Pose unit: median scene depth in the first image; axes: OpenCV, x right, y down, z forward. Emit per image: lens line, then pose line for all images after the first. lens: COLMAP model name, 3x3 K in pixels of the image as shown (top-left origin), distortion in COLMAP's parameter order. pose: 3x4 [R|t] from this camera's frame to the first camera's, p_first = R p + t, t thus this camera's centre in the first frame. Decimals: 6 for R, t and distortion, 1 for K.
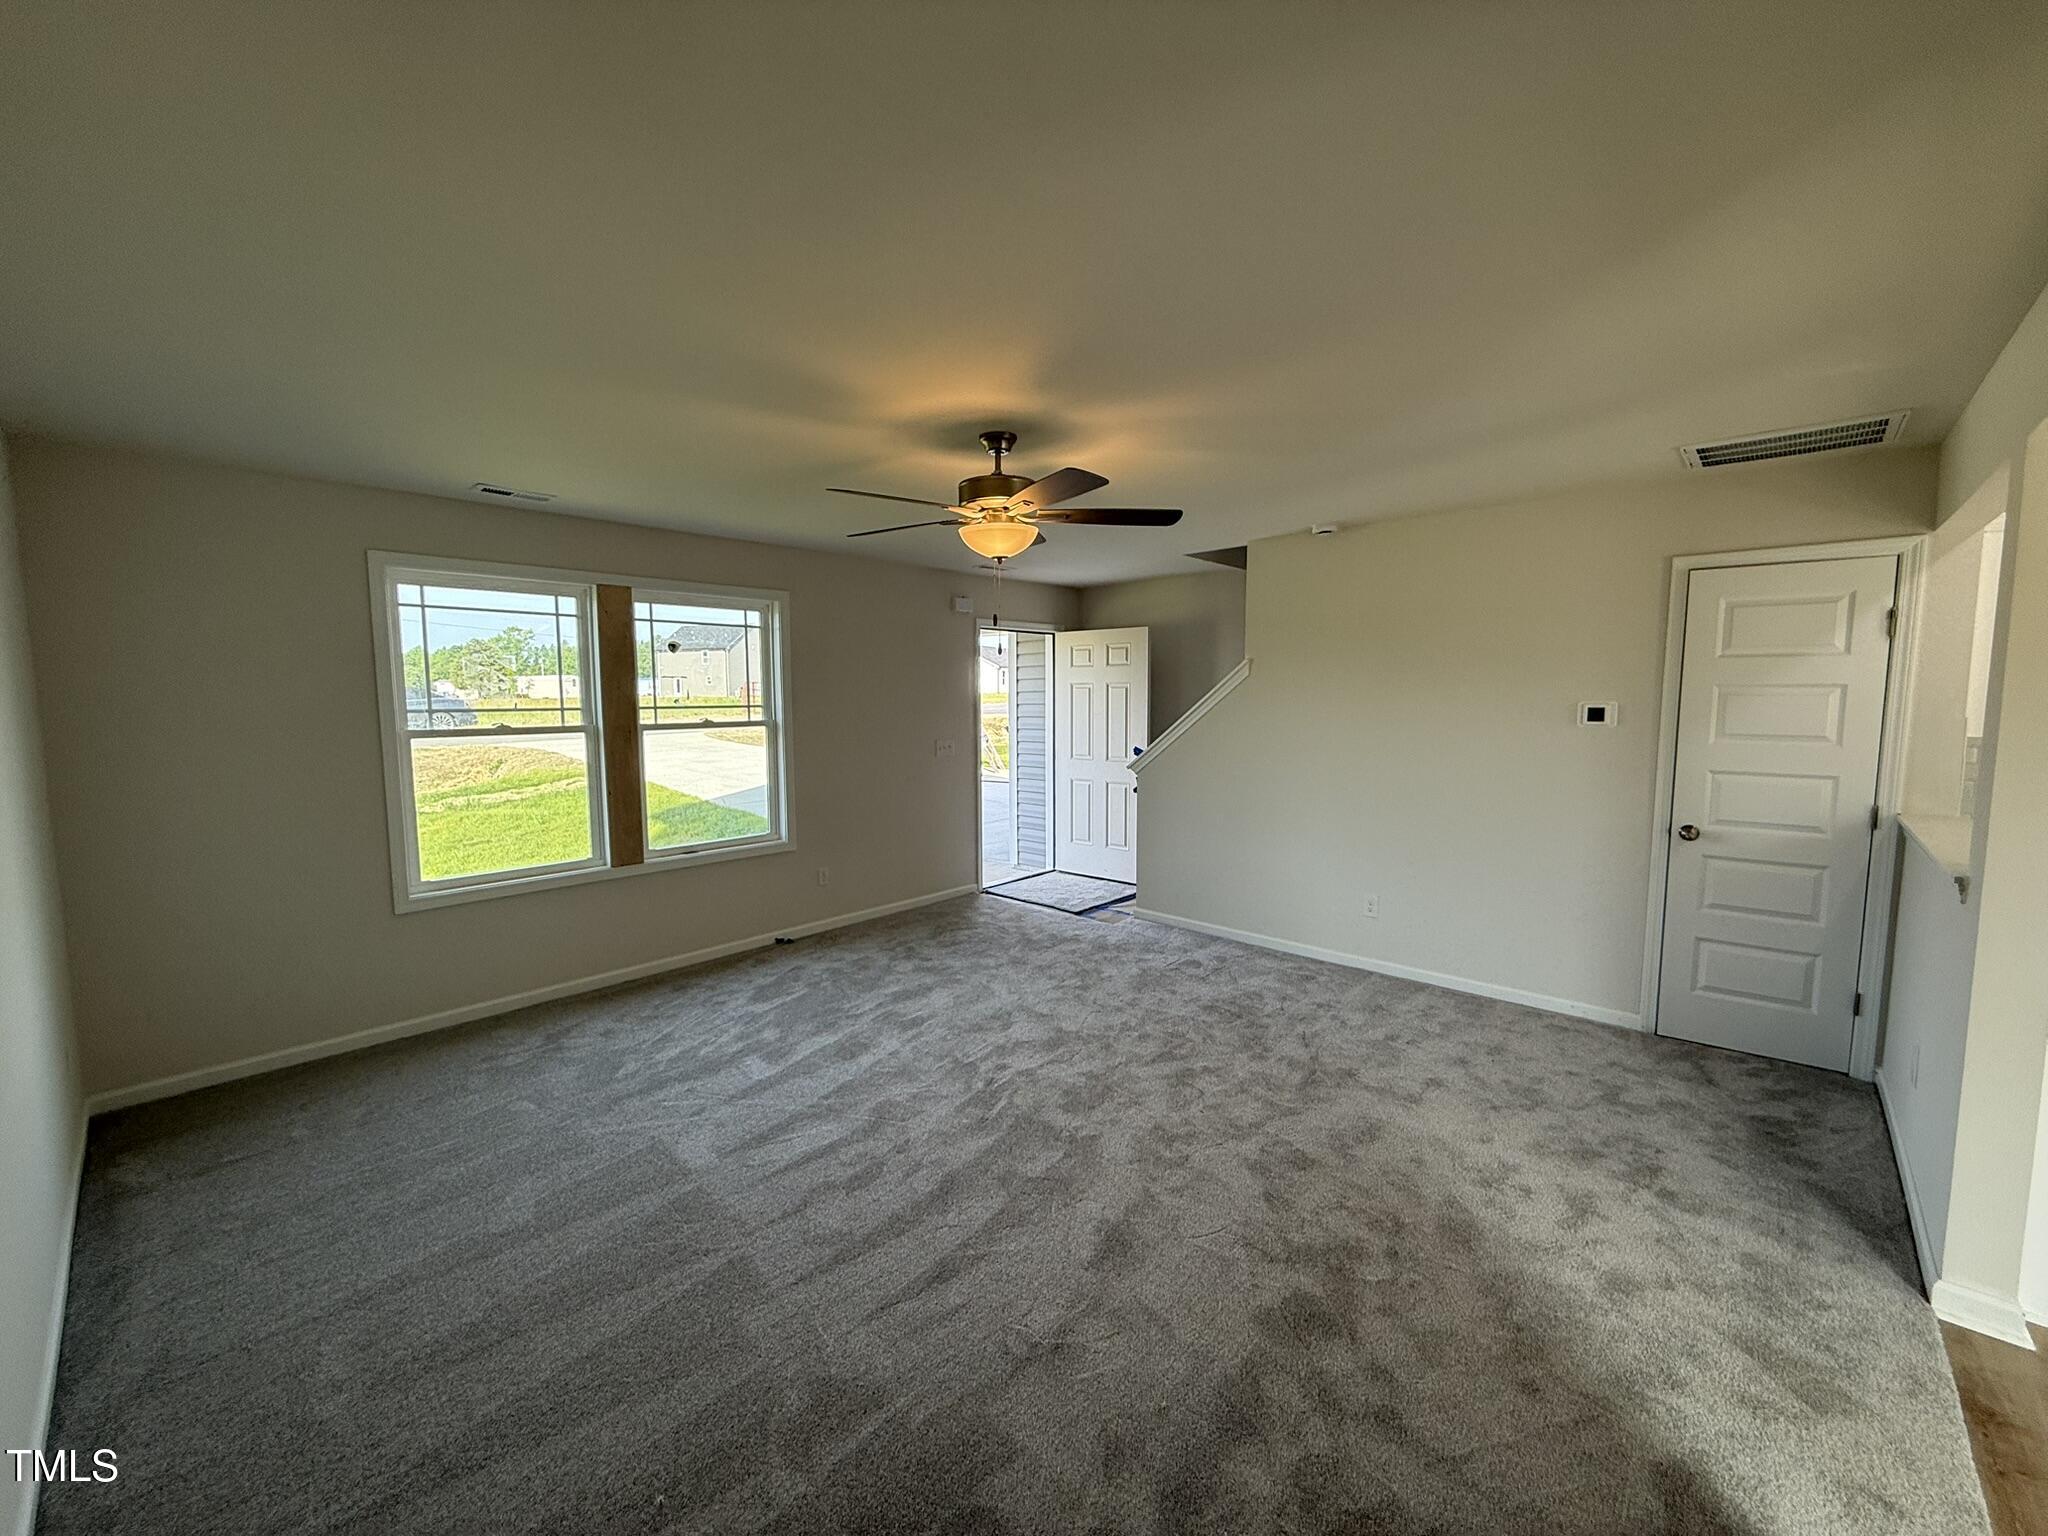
lens RADIAL K [[819.4, 0, 990.2], [0, 819.4, 770.0], [0, 0, 1]] dist [0.002469, -0.000464]
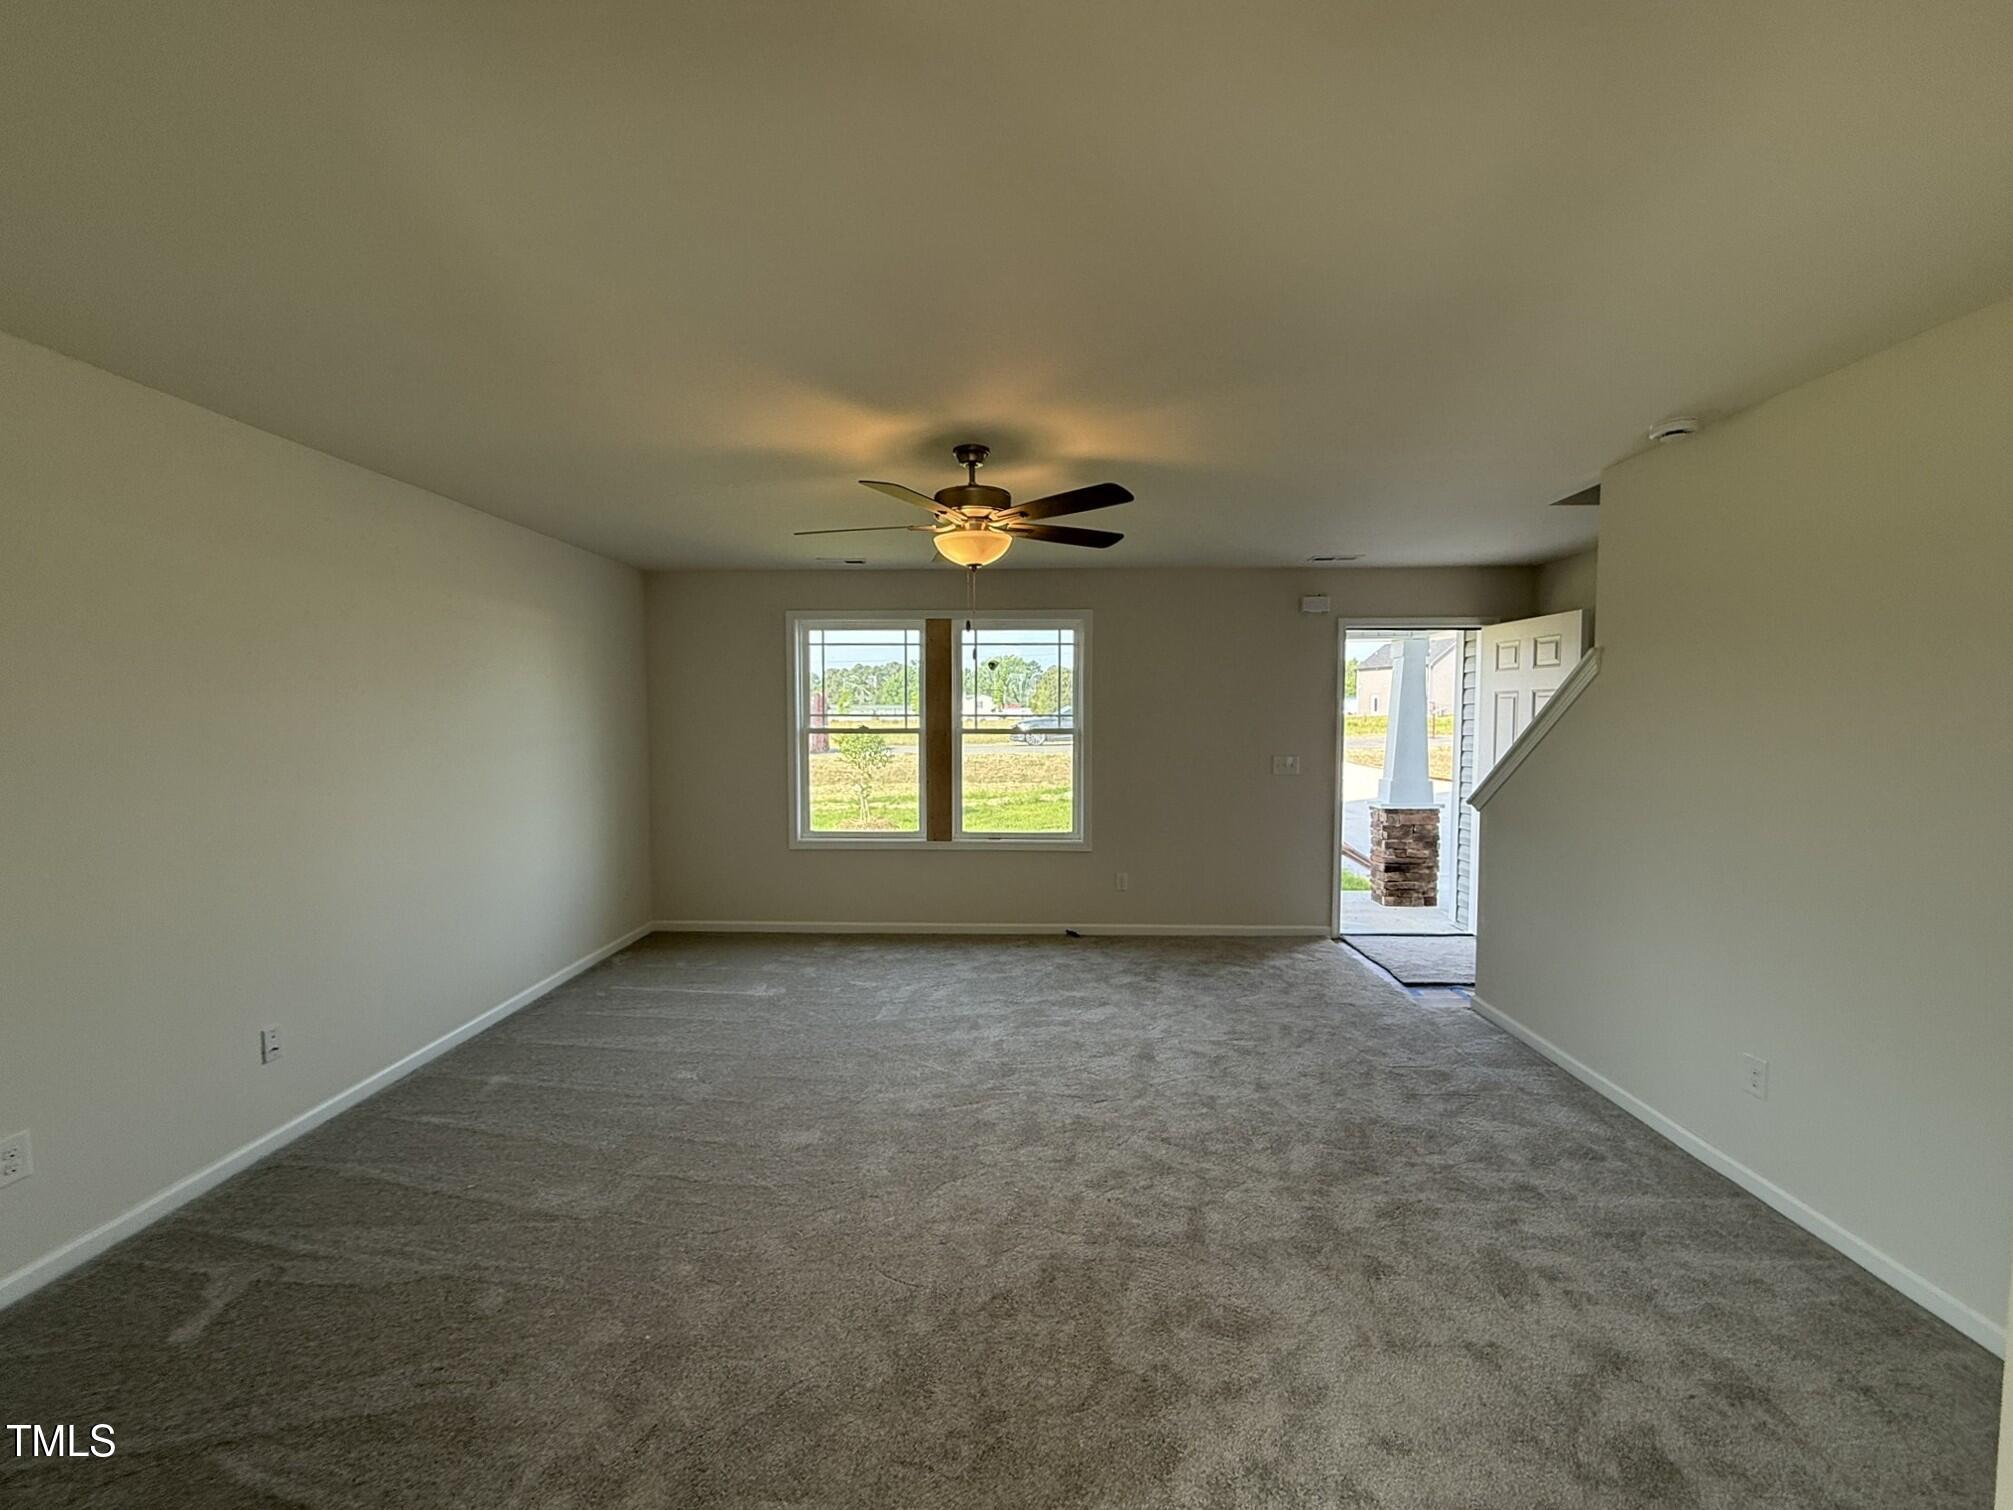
lens RADIAL K [[805.4, 0, 1000.5], [0, 805.4, 749.9], [0, 0, 1]] dist [0.002469, -0.000464]
pose [[0.668808, 0.037167, -0.742505, 0.532306], [-0.074077, 0.997111, -0.016813, -0.008107], [0.739735, 0.066247, 0.669629, 0.242795]]
